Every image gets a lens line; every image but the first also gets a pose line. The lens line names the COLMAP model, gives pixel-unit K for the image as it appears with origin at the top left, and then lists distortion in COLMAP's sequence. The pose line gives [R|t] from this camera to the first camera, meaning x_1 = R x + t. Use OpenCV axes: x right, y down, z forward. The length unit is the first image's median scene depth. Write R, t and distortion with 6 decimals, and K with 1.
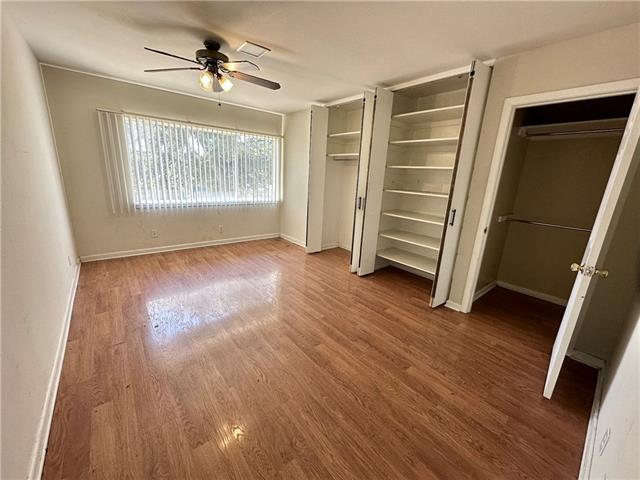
lens RADIAL K [[254.5, 0, 320.0], [0, 254.5, 240.0], [0, 0, 1]] dist [0.000846, -0.000107]
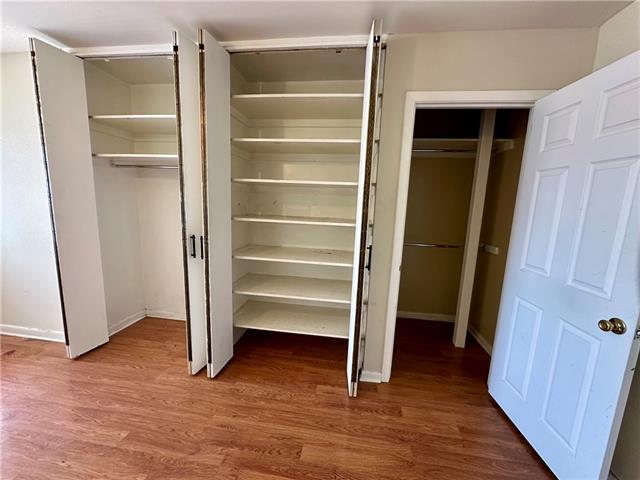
lens RADIAL K [[254.5, 0, 320.0], [0, 254.5, 240.0], [0, 0, 1]] dist [0.000846, -0.000107]
pose [[0.735039, -0.124091, 0.666573, -0.001318], [0.168173, 0.985756, -0.001936, -0.111802], [-0.656837, 0.113523, 0.745438, 0.432083]]
